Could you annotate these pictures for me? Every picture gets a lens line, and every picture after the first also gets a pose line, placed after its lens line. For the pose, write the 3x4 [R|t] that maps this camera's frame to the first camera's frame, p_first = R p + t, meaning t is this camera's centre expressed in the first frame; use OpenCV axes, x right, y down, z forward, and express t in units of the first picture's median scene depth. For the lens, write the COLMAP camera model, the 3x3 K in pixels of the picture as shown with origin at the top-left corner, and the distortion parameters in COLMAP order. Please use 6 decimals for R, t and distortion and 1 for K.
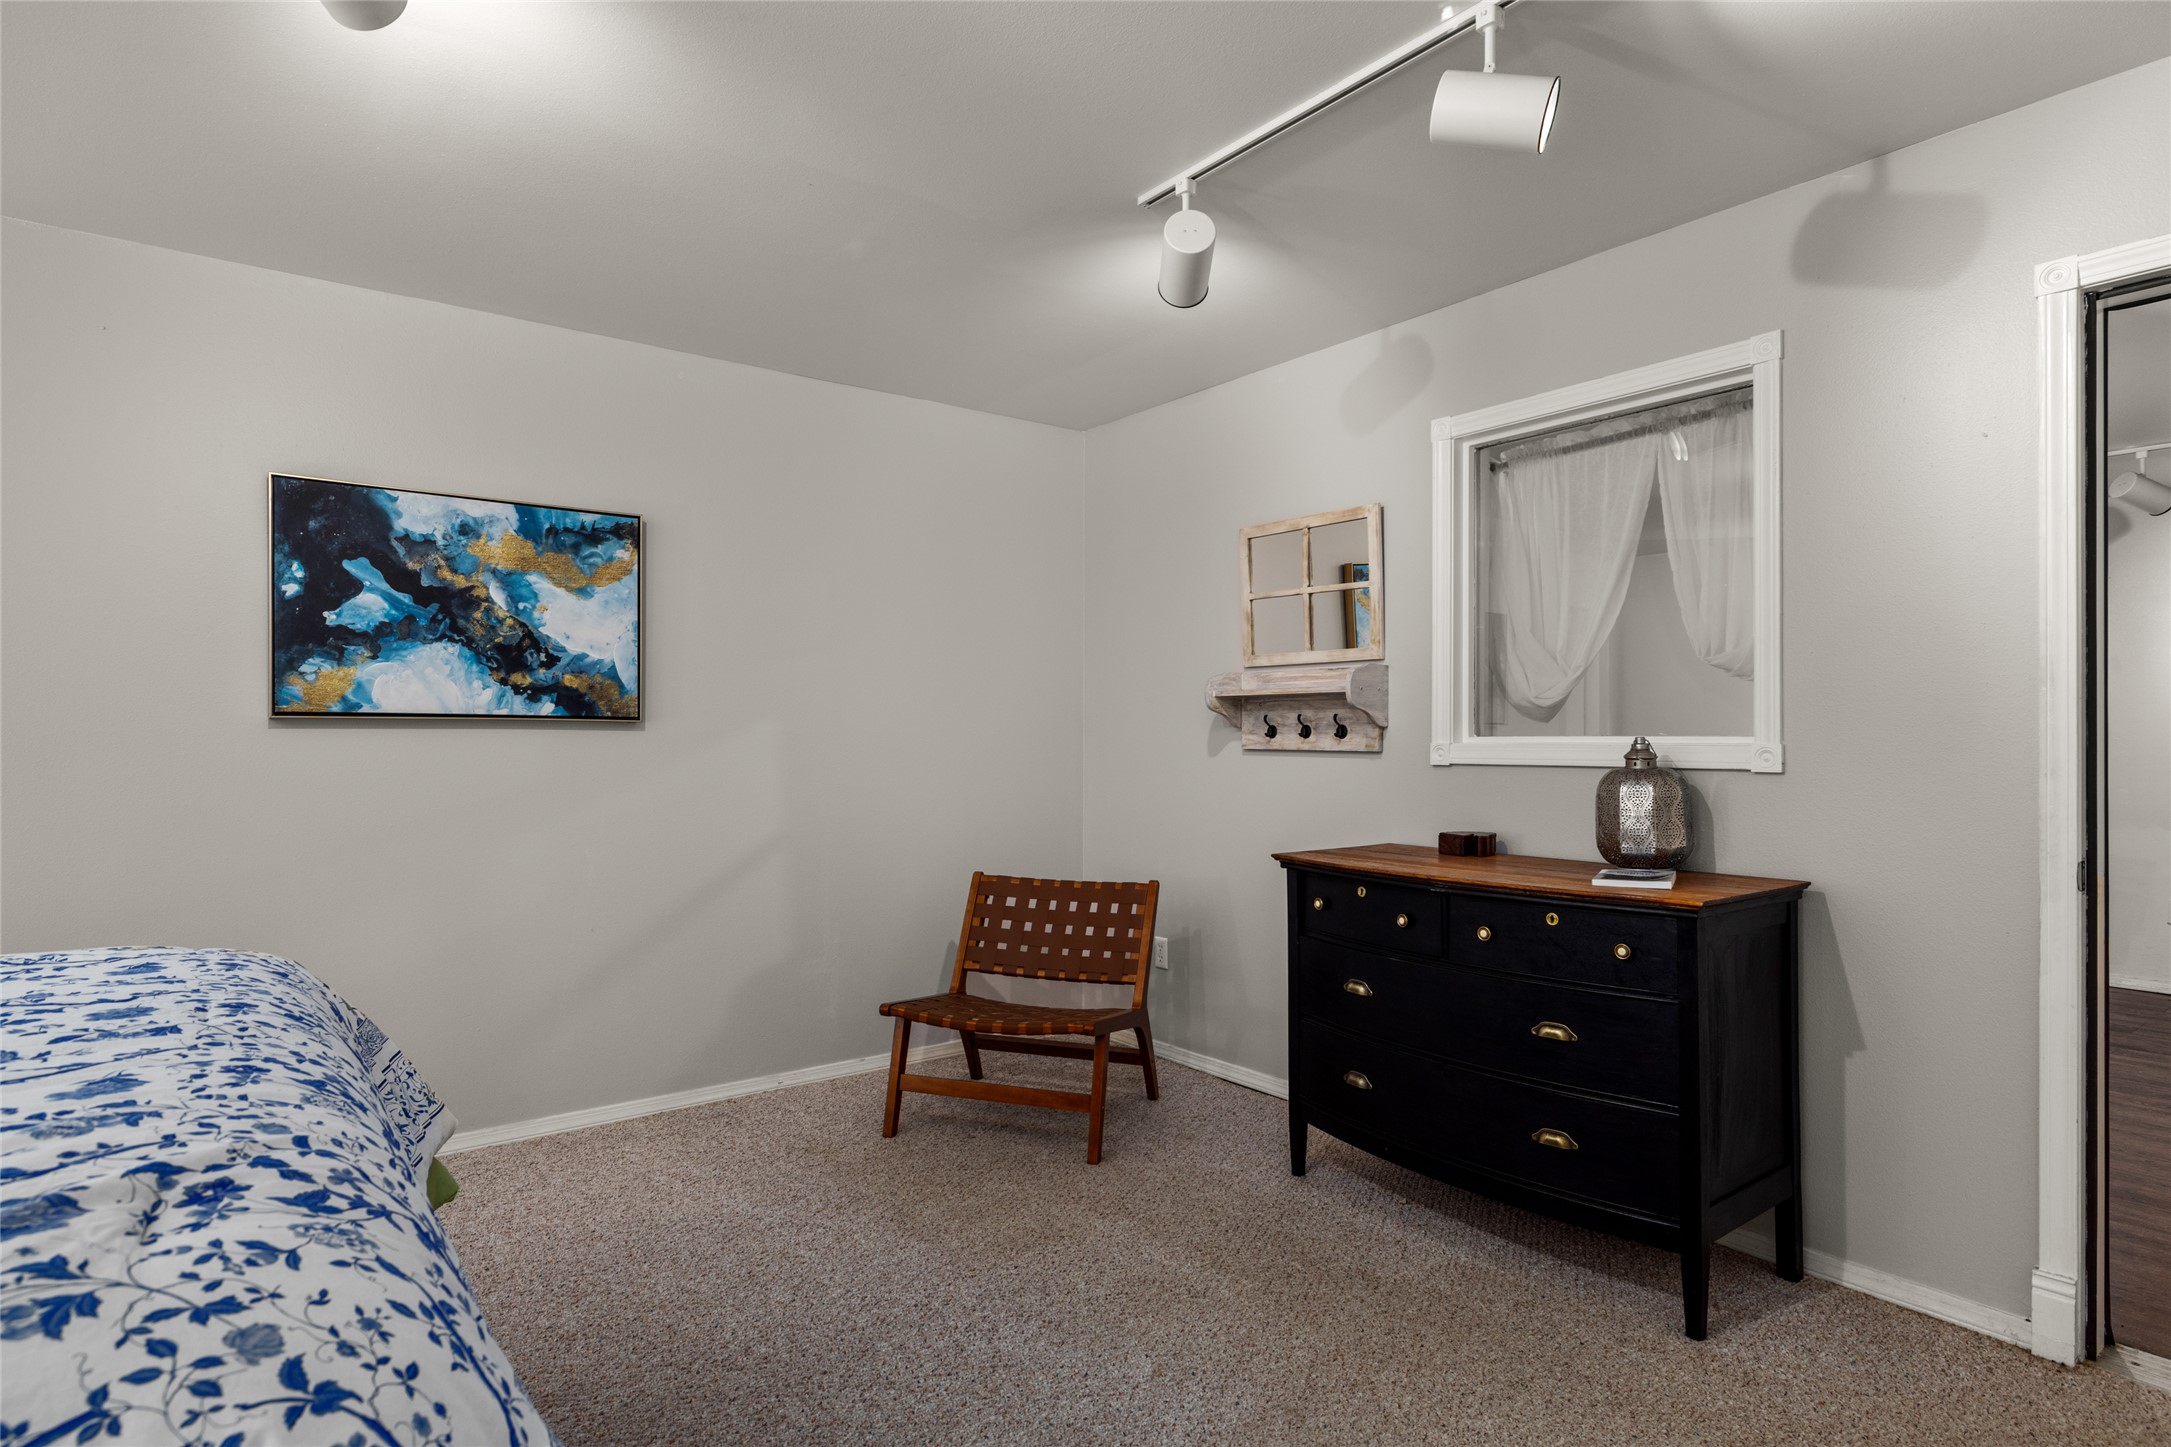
lens RADIAL K [[1139.5, 0, 1085.5], [0, 1139.5, 723.5], [0, 0, 1]] dist [0.000302, -0.000002]
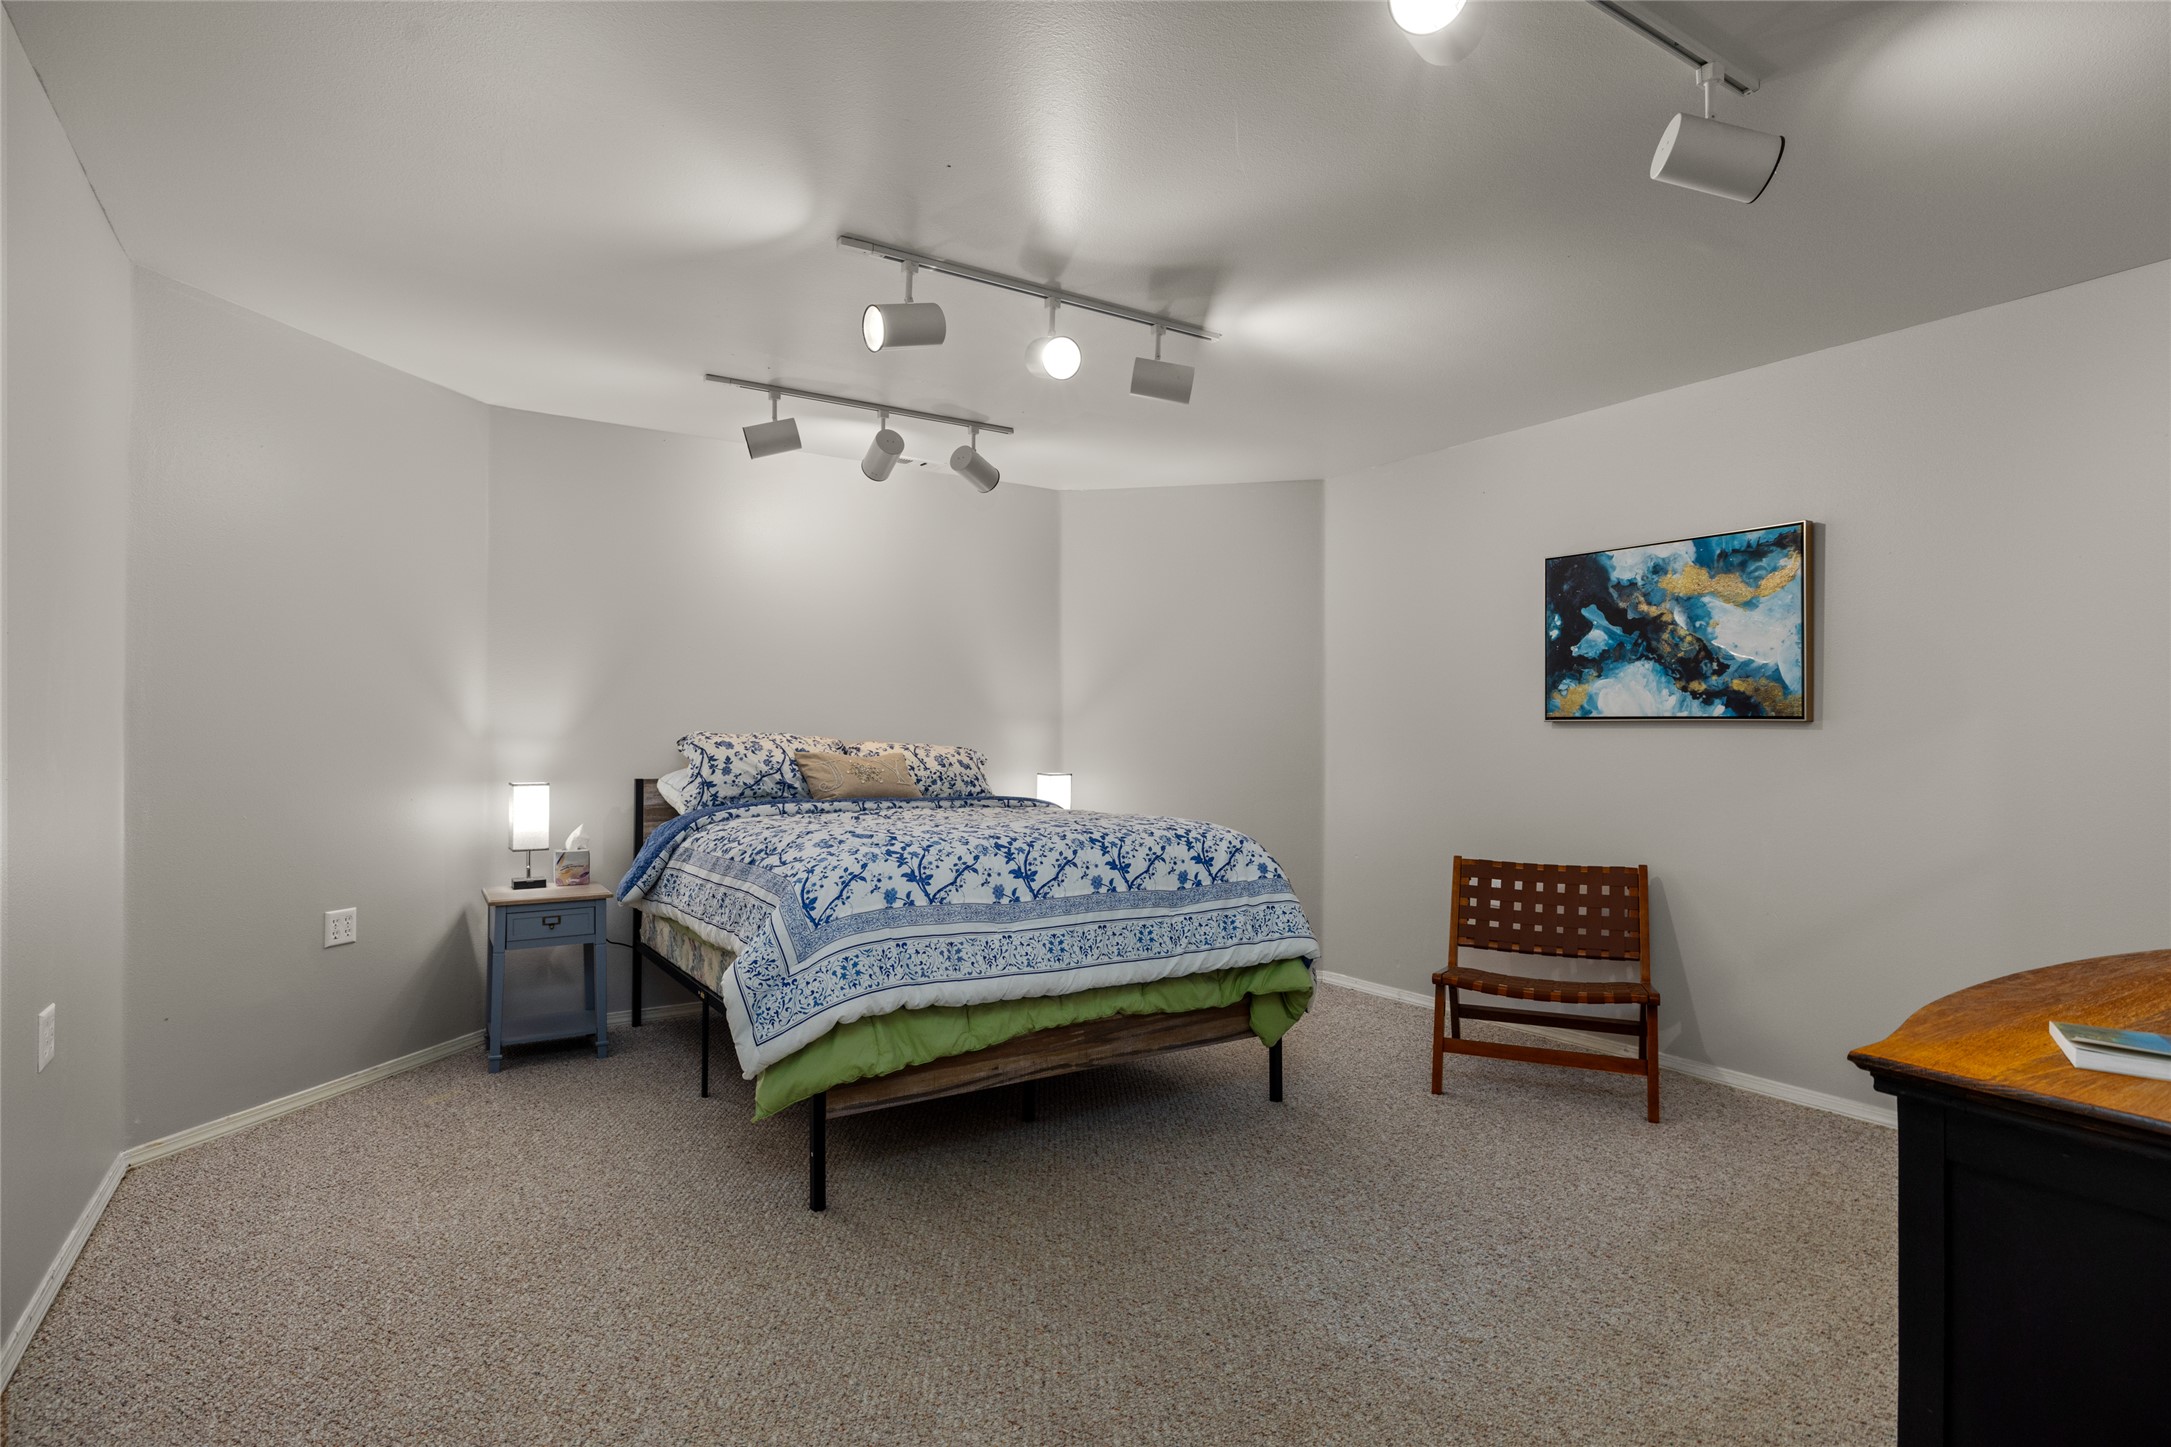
lens RADIAL K [[1139.5, 0, 1085.5], [0, 1139.5, 723.5], [0, 0, 1]] dist [0.000302, -0.000002]
pose [[-0.089798, -0.010906, -0.995900, 0.753843], [0.000781, 0.999939, -0.011021, 0.012685], [0.995960, -0.001767, -0.089784, 0.483790]]
